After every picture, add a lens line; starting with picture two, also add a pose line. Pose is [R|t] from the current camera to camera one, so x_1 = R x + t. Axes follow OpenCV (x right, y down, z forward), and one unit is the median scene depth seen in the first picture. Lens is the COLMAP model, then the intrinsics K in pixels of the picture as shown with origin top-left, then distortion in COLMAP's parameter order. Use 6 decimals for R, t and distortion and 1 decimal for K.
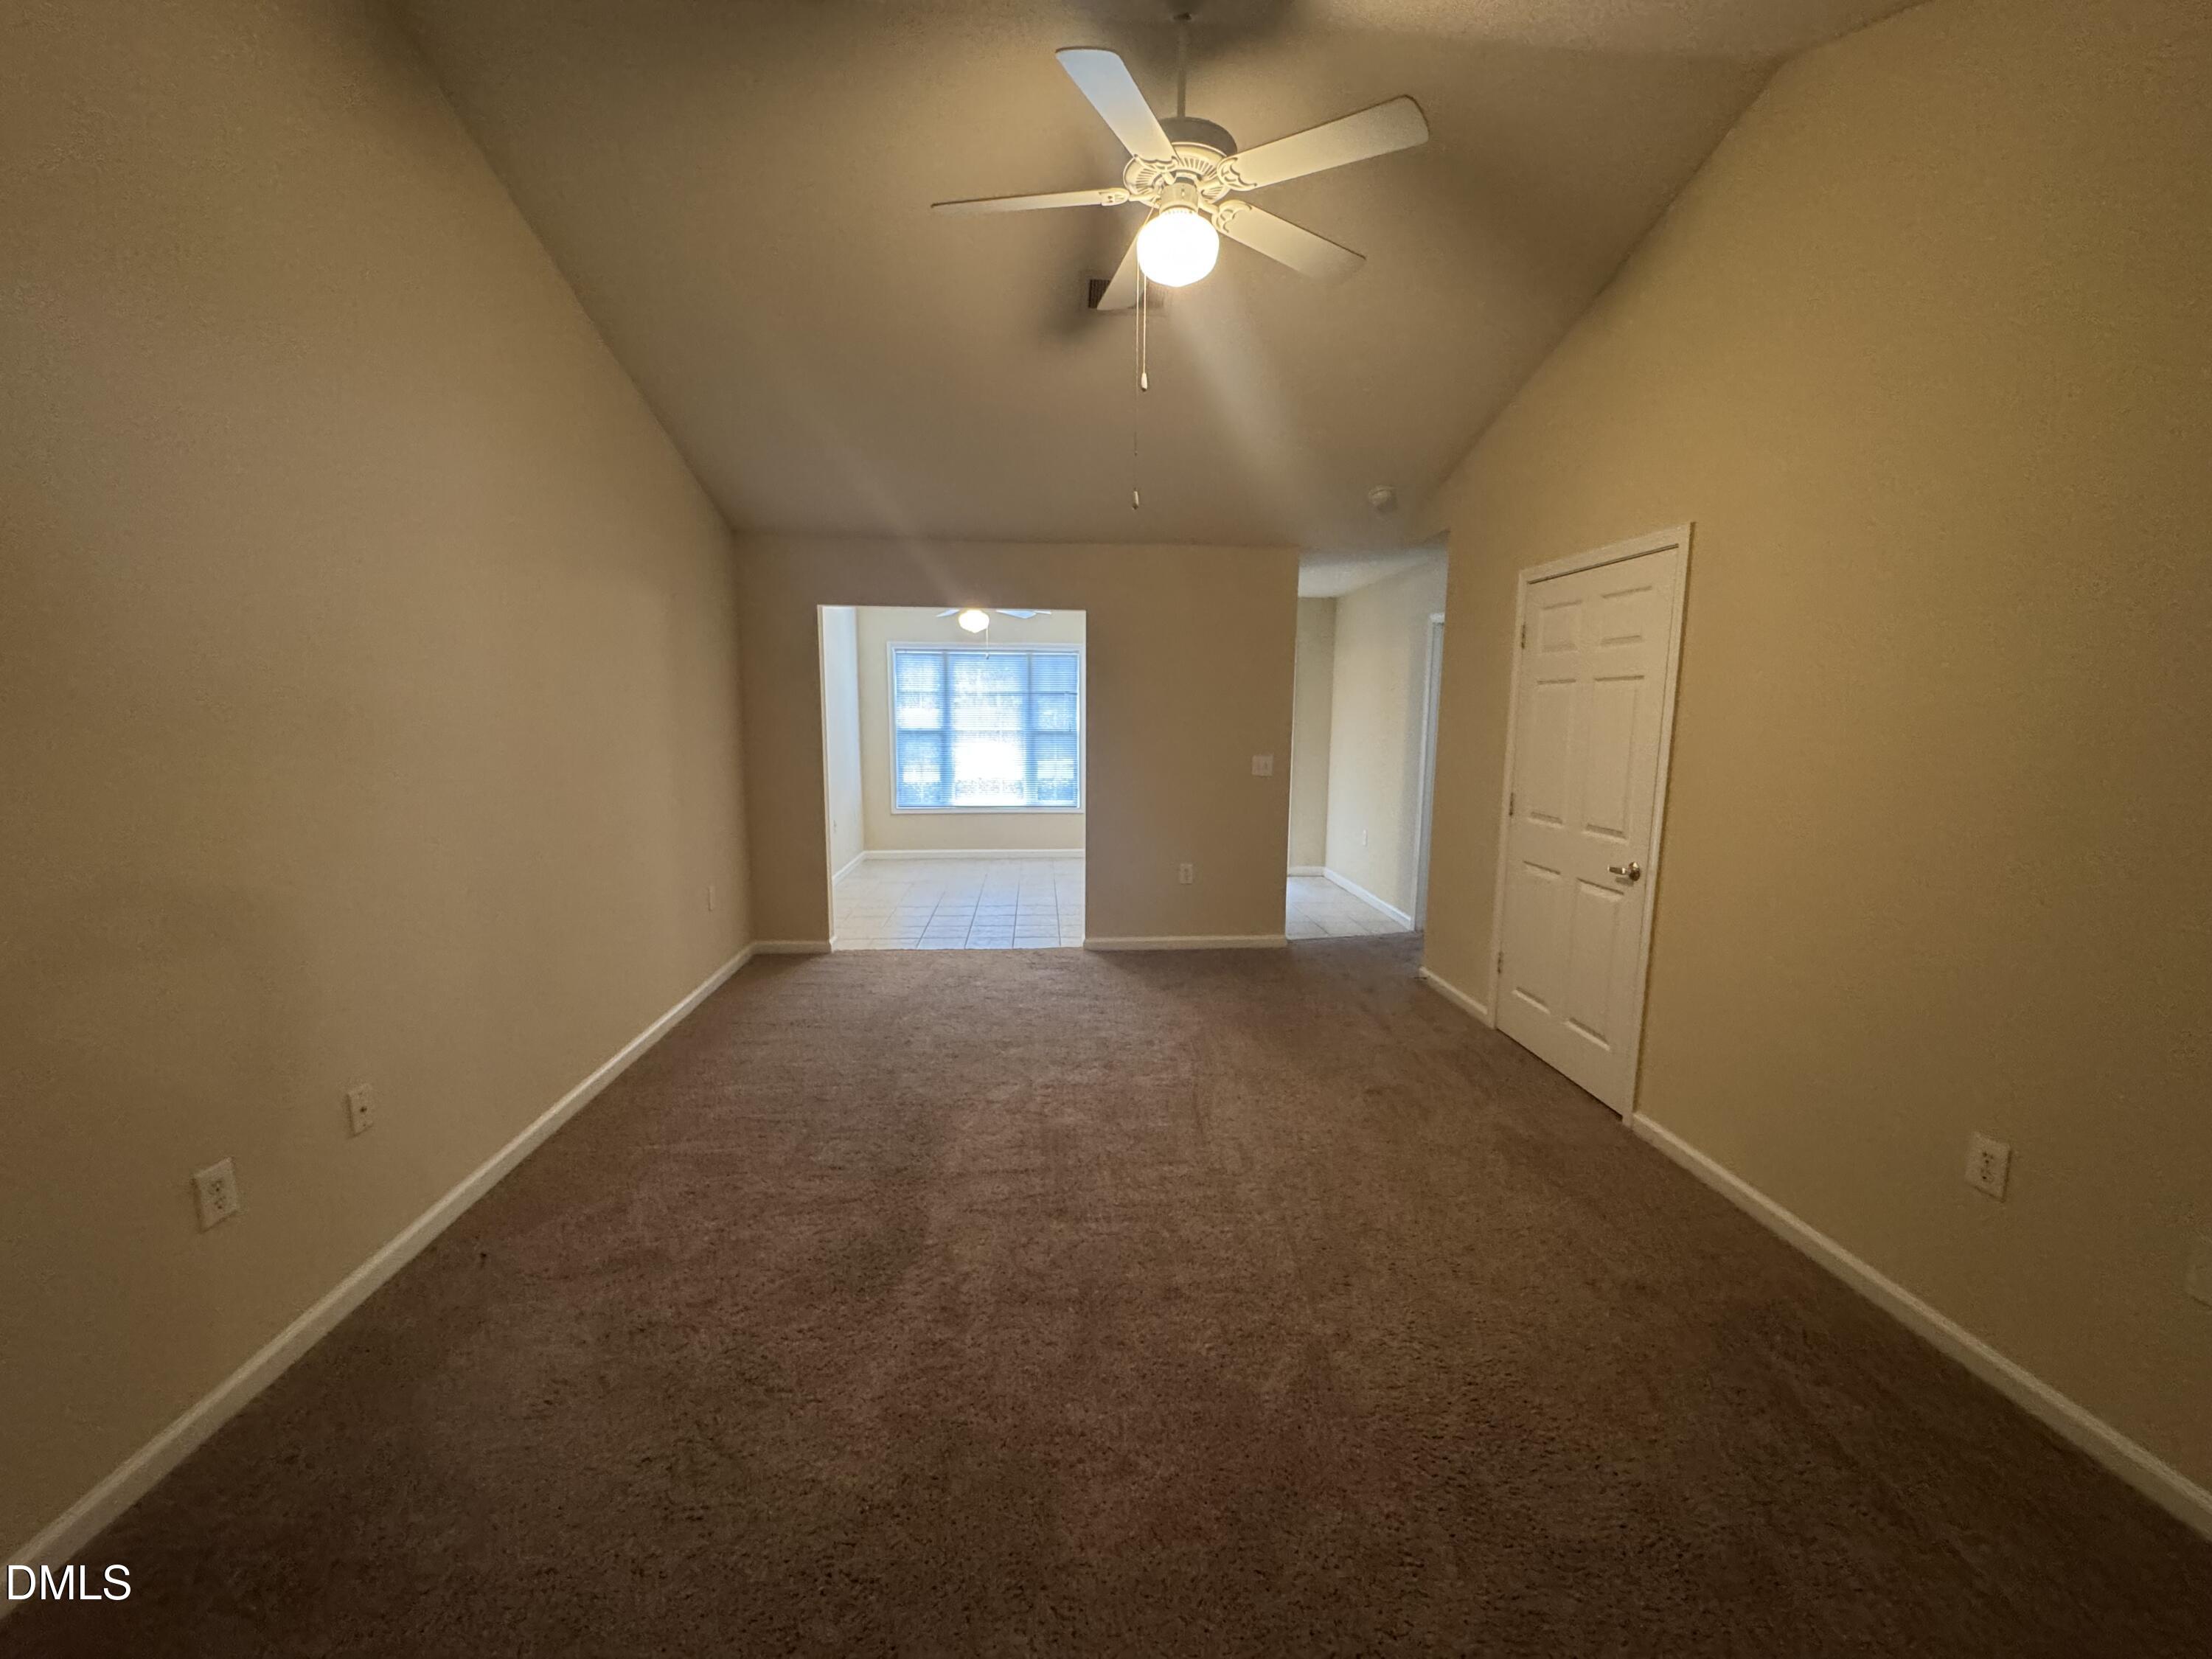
lens RADIAL K [[886.0, 0, 1105.2], [0, 886.0, 835.4], [0, 0, 1]] dist [0.000021, -0.000329]
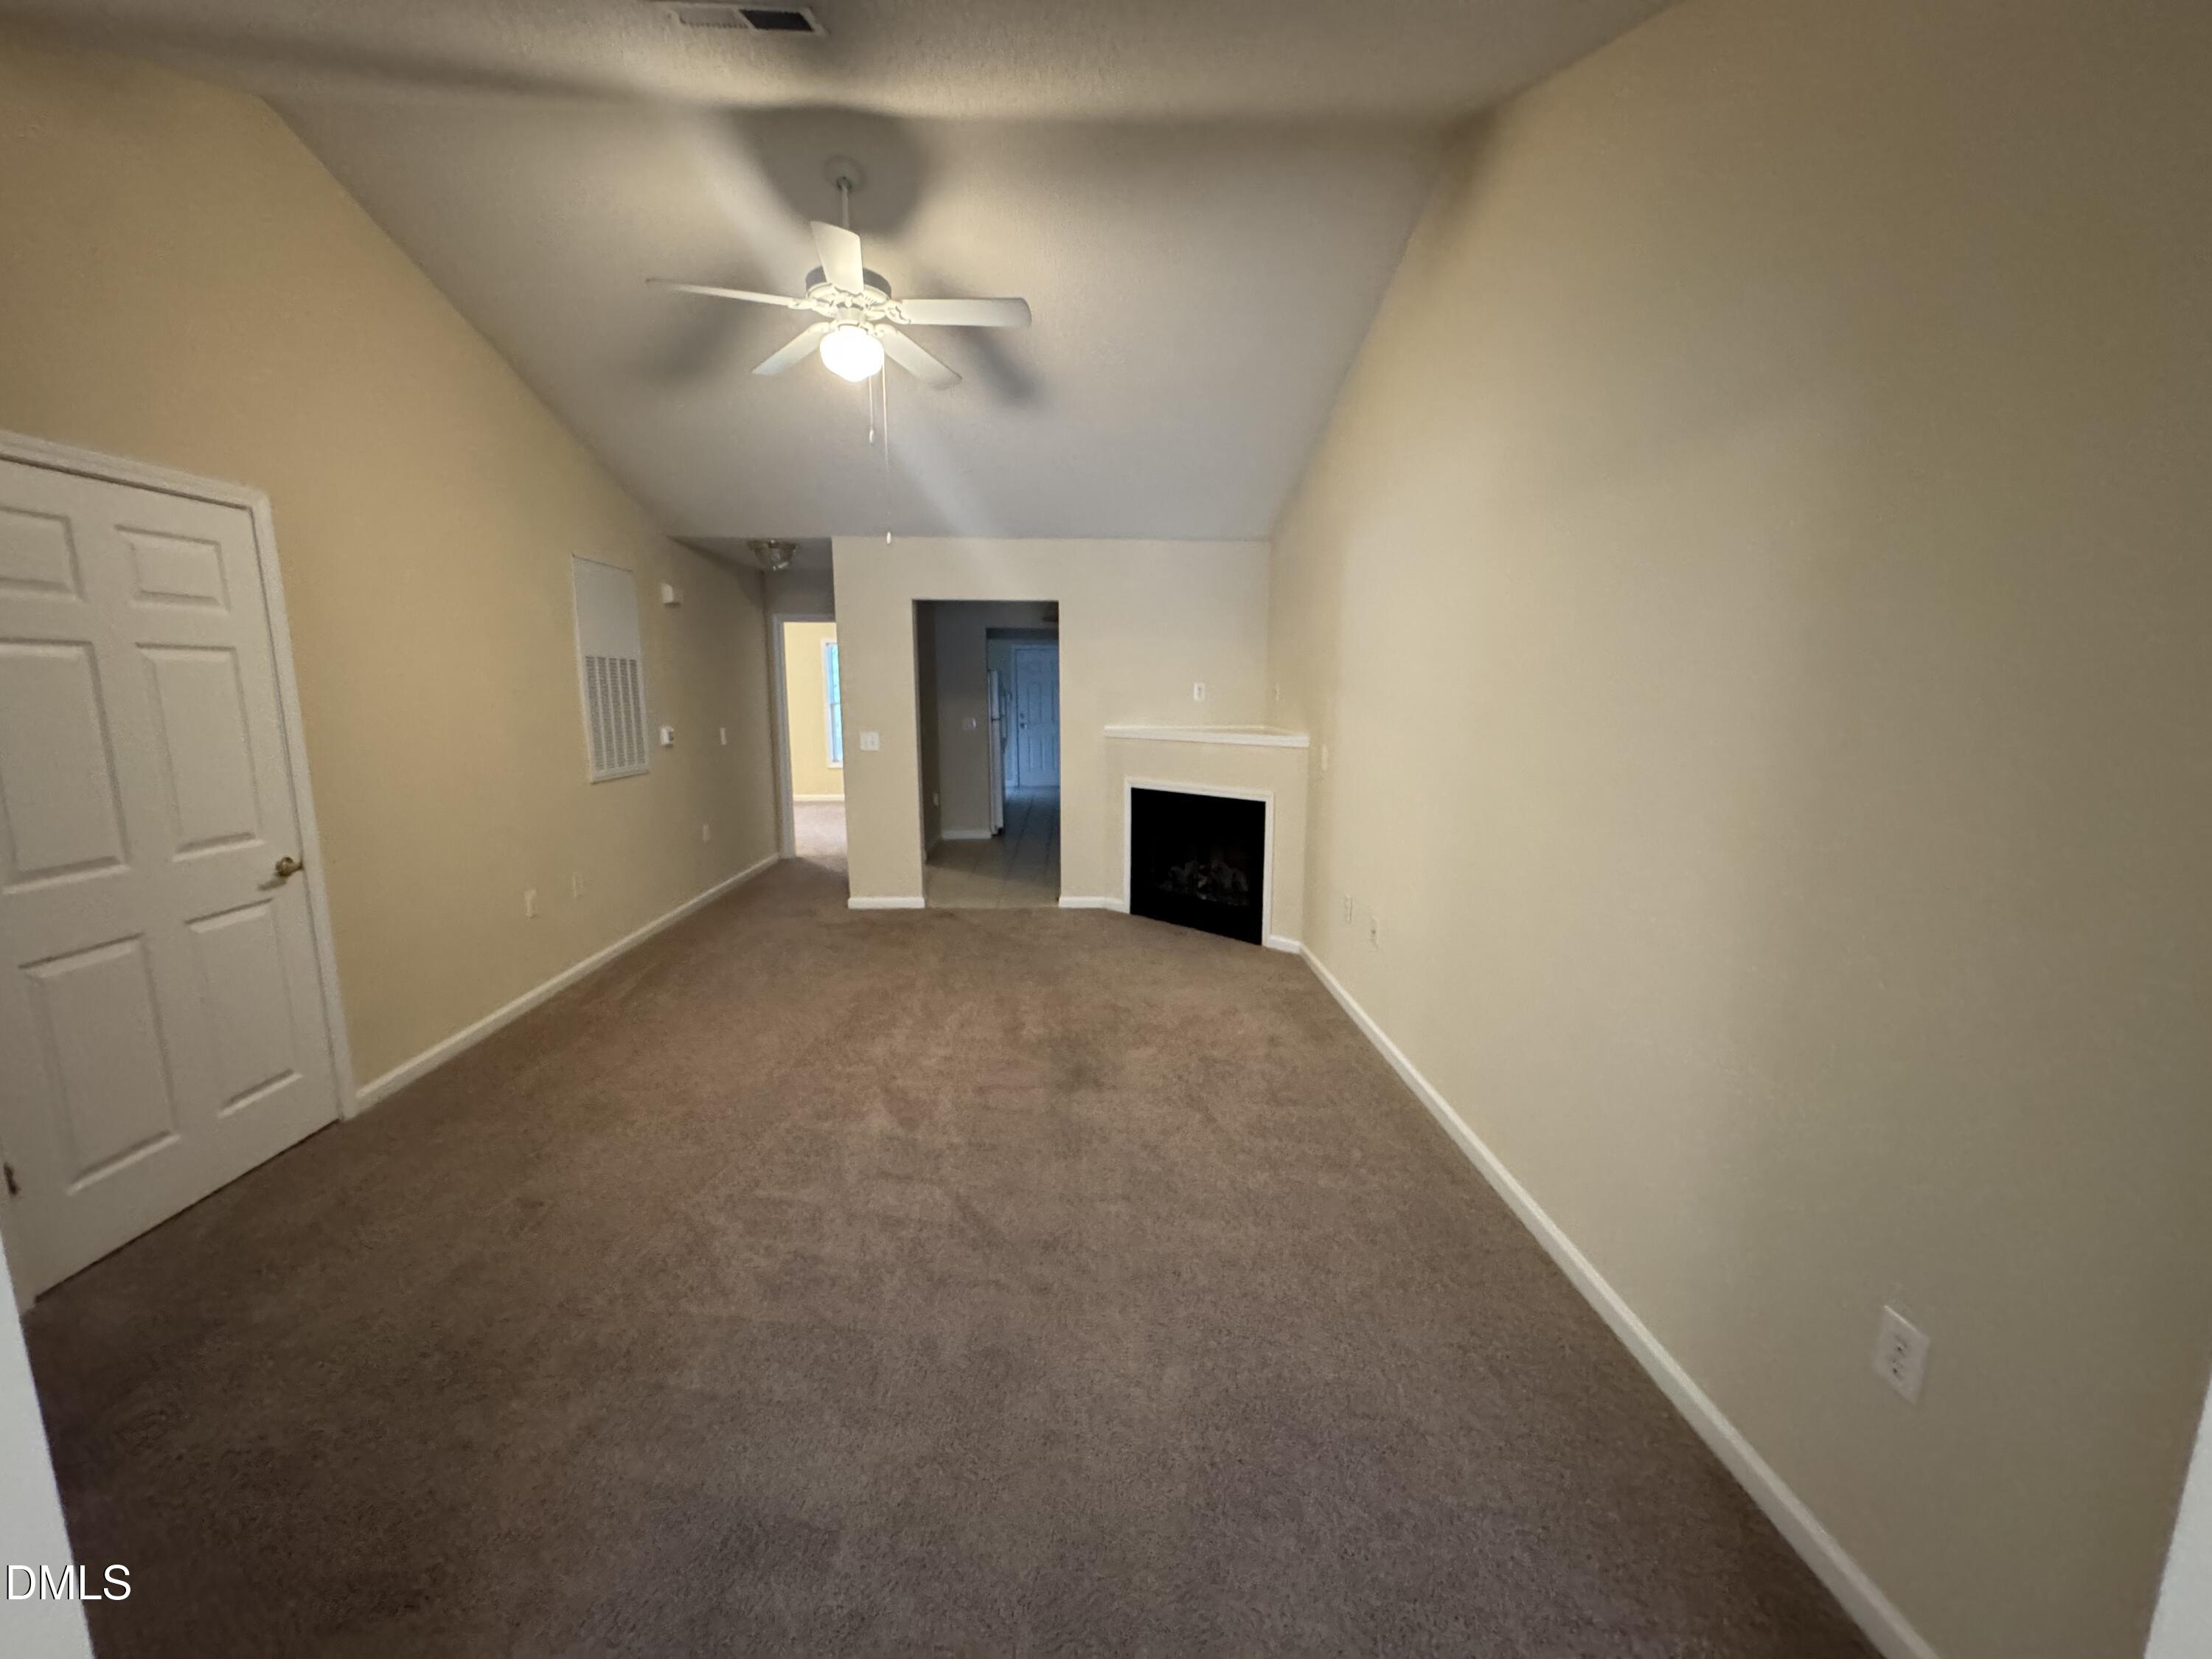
lens RADIAL K [[886.0, 0, 1110.0], [0, 886.0, 825.4], [0, 0, 1]] dist [0.000021, -0.000329]
pose [[-0.999833, -0.014538, 0.011038, -0.238125], [-0.010588, 0.954494, 0.298043, -0.264644], [-0.014869, 0.297876, -0.954489, 1.752161]]
